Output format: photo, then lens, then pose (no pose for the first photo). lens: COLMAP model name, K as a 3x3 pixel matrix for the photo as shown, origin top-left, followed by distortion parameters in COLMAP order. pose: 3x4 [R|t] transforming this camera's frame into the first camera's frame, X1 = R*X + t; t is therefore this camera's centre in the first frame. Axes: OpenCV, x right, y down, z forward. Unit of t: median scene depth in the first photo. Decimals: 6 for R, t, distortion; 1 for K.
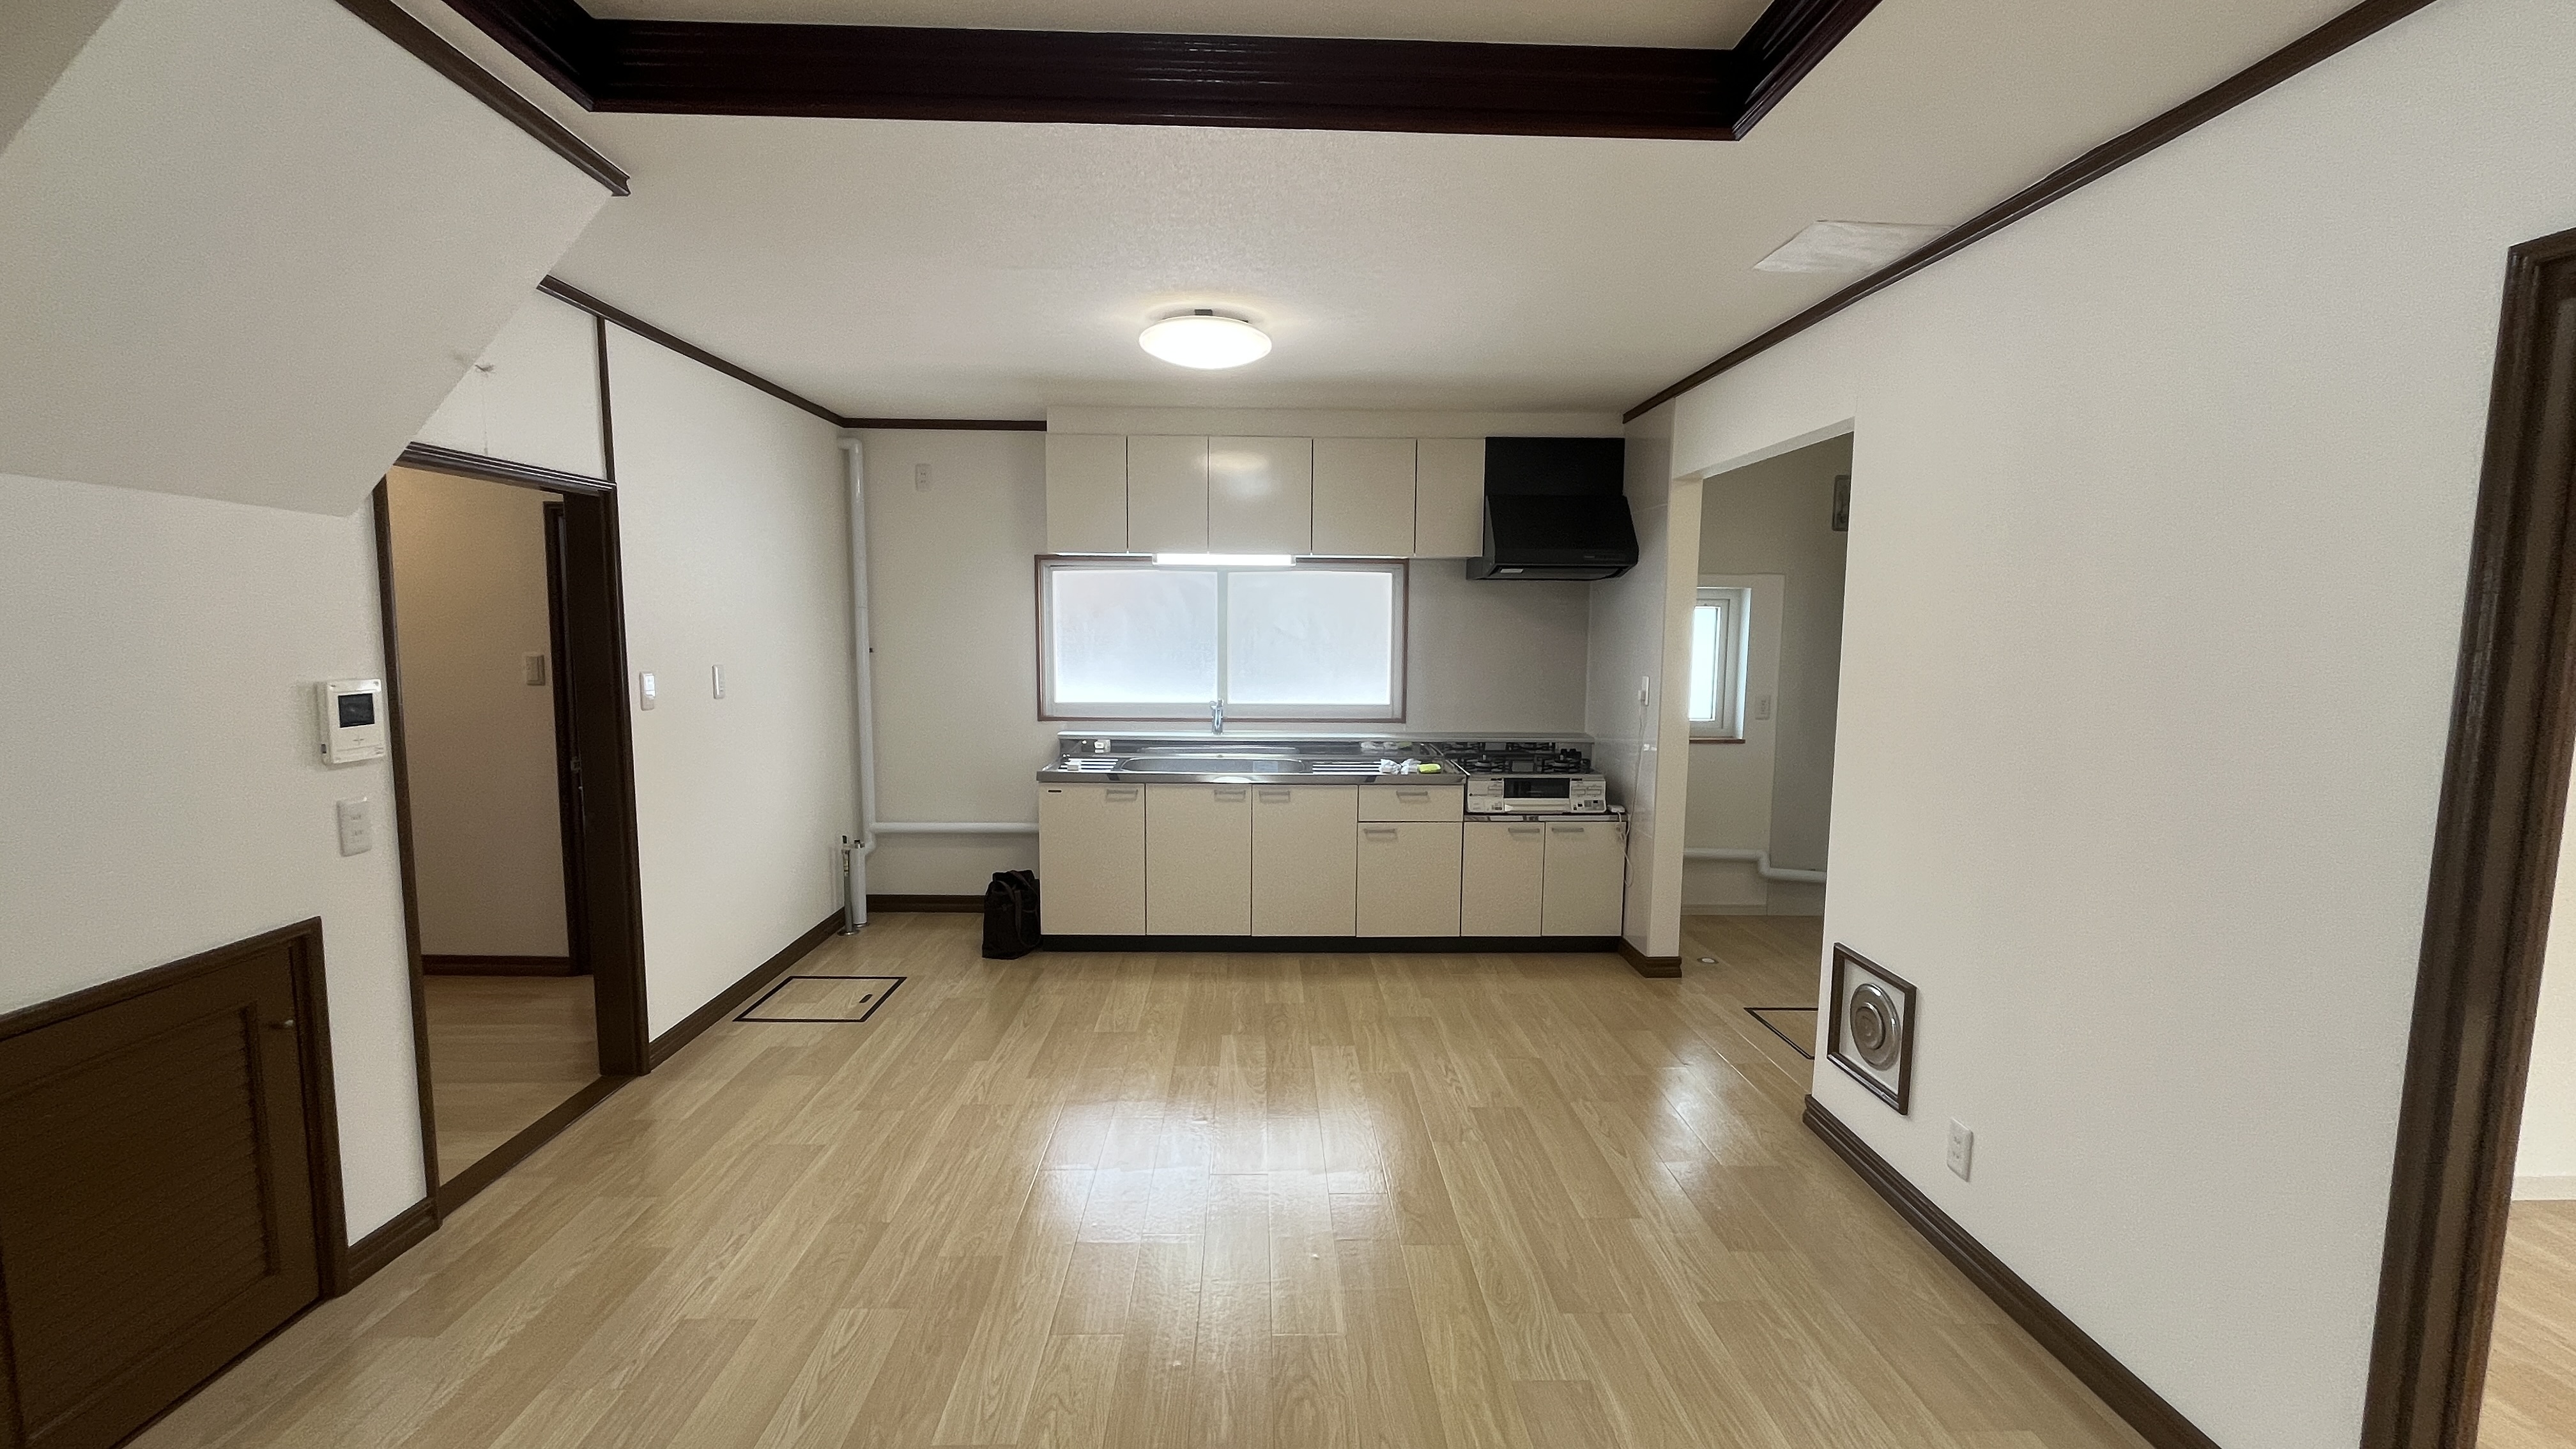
lens RADIAL K [[1038.9, 0, 1279.3], [0, 1038.9, 731.0], [0, 0, 1]] dist [-0.004736, -0.000486]
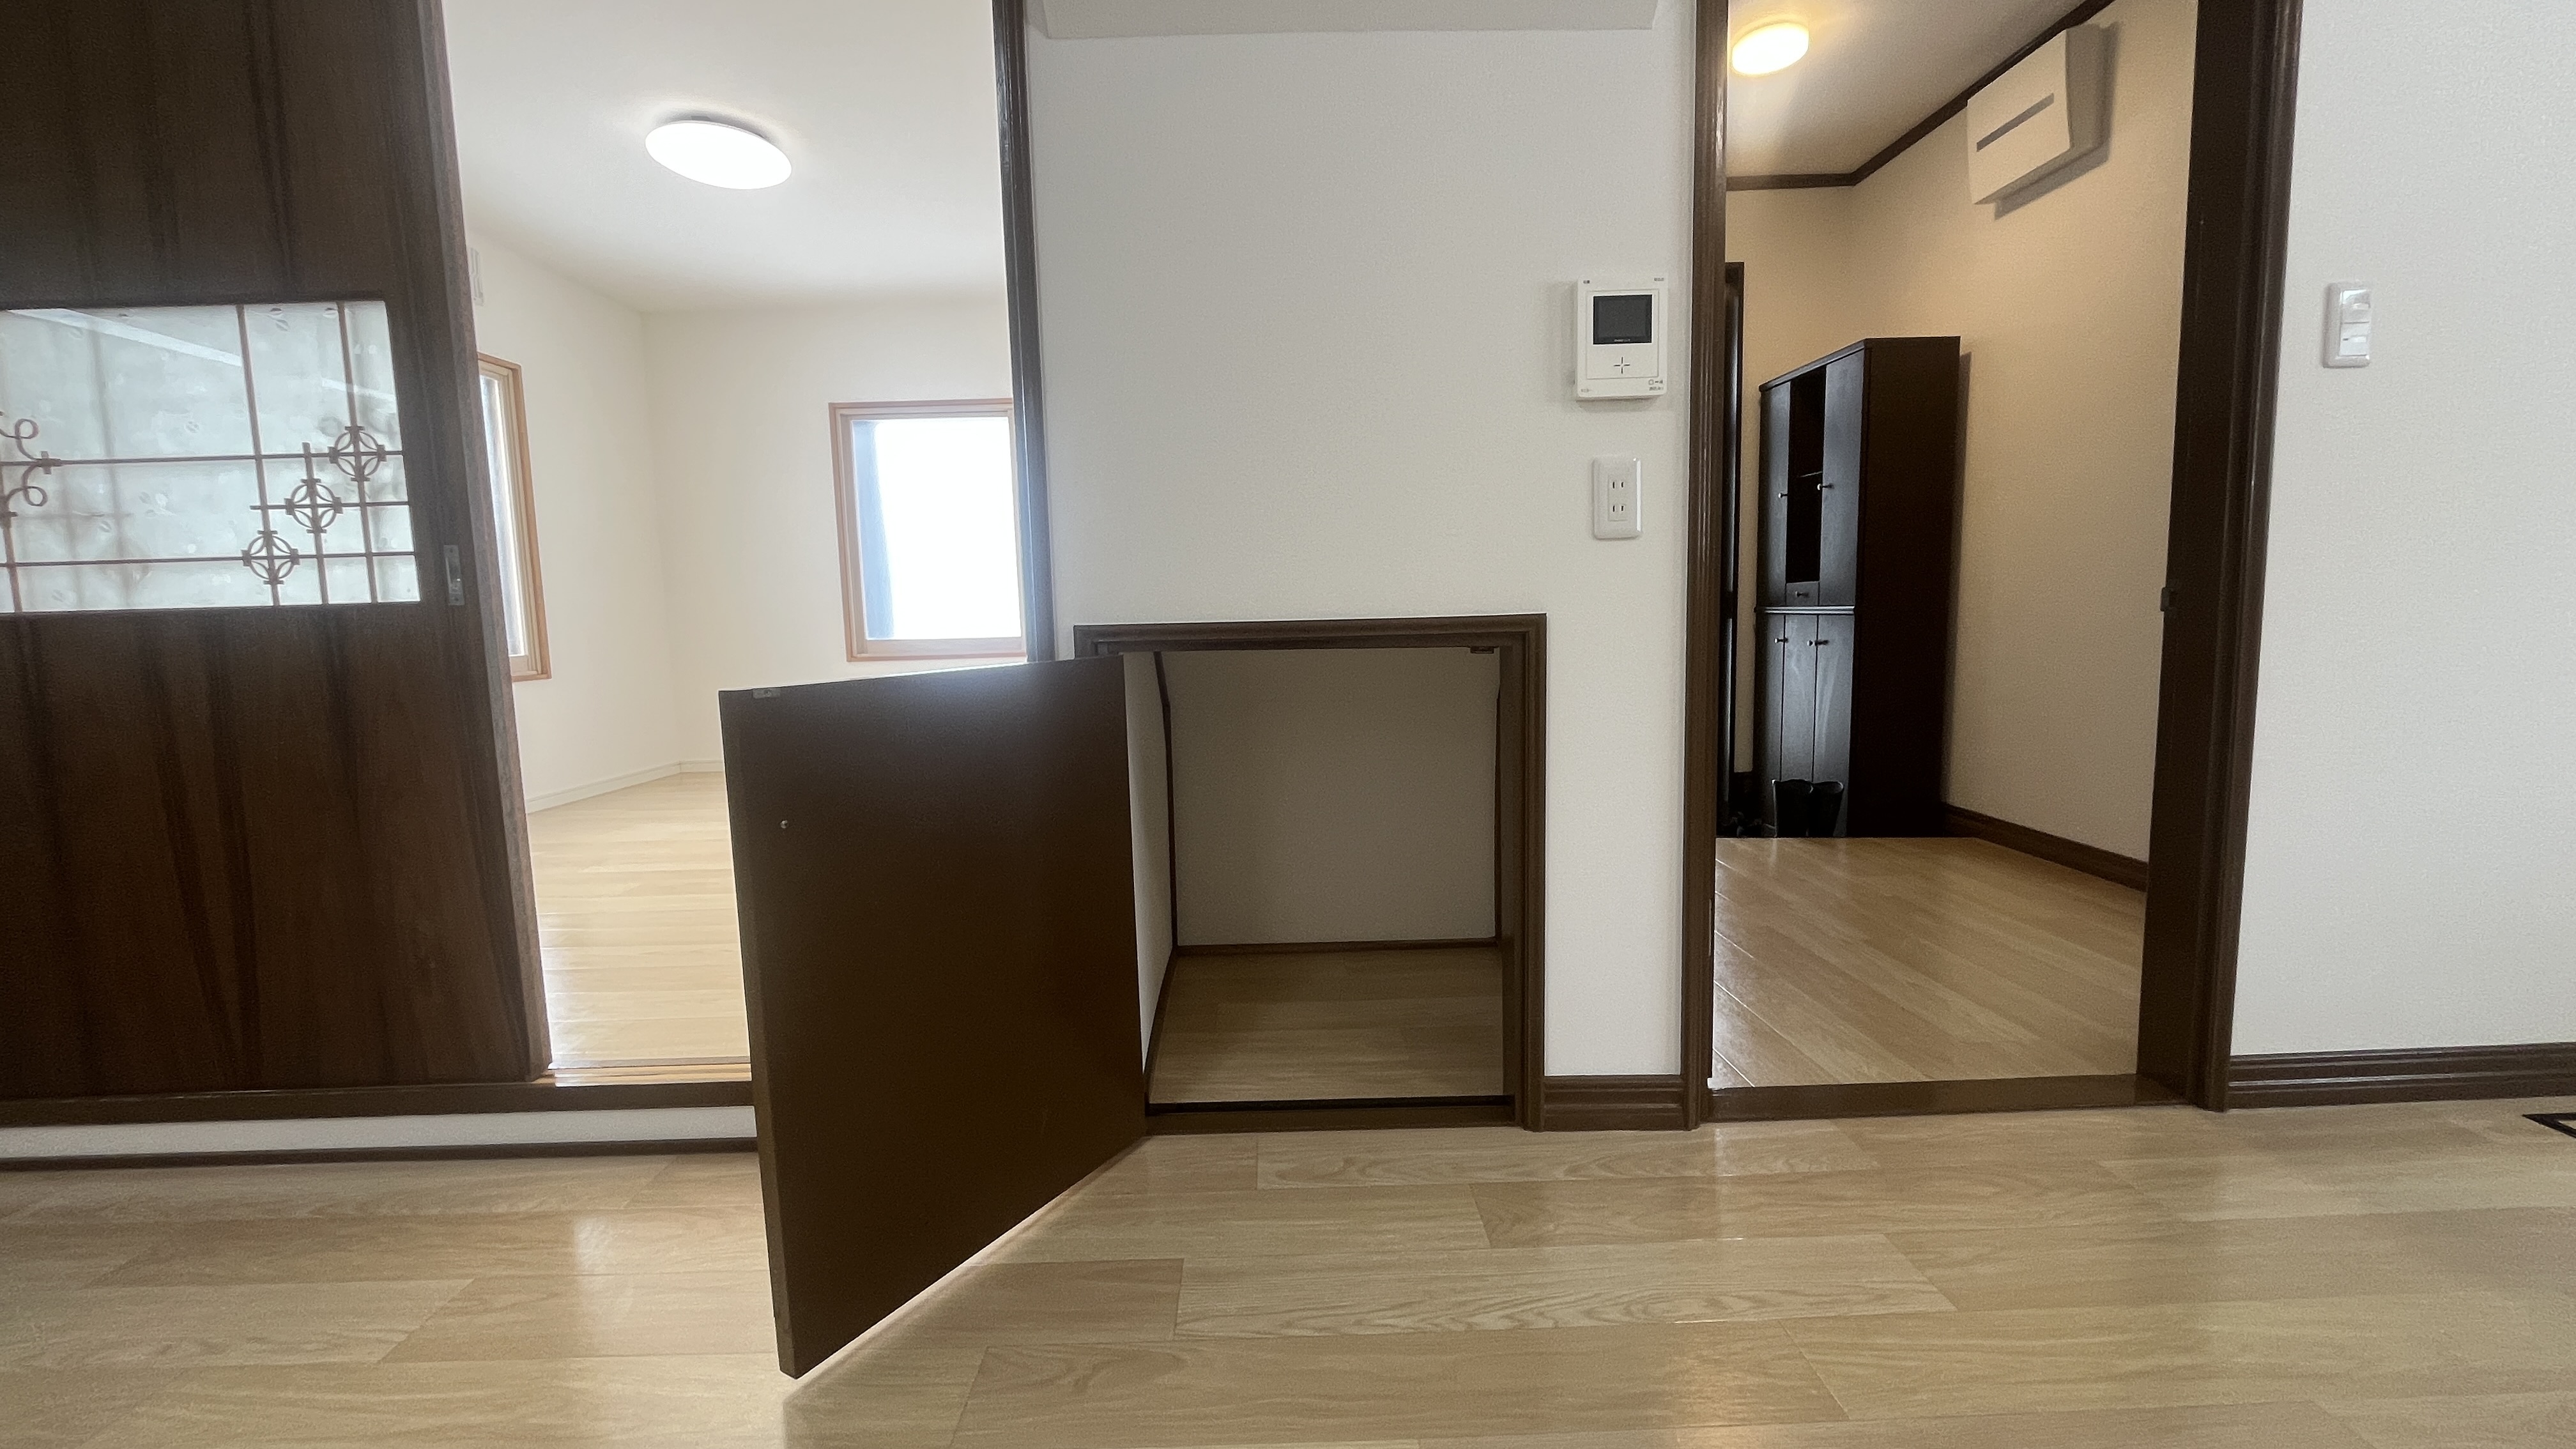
lens RADIAL K [[1038.9, 0, 1287.2], [0, 1038.9, 730.7], [0, 0, 1]] dist [-0.004736, -0.000486]
pose [[0.001558, 0.112069, -0.993699, -0.186602], [-0.078260, 0.990666, 0.111605, 0.186000], [0.996932, 0.077593, 0.010313, 0.788048]]
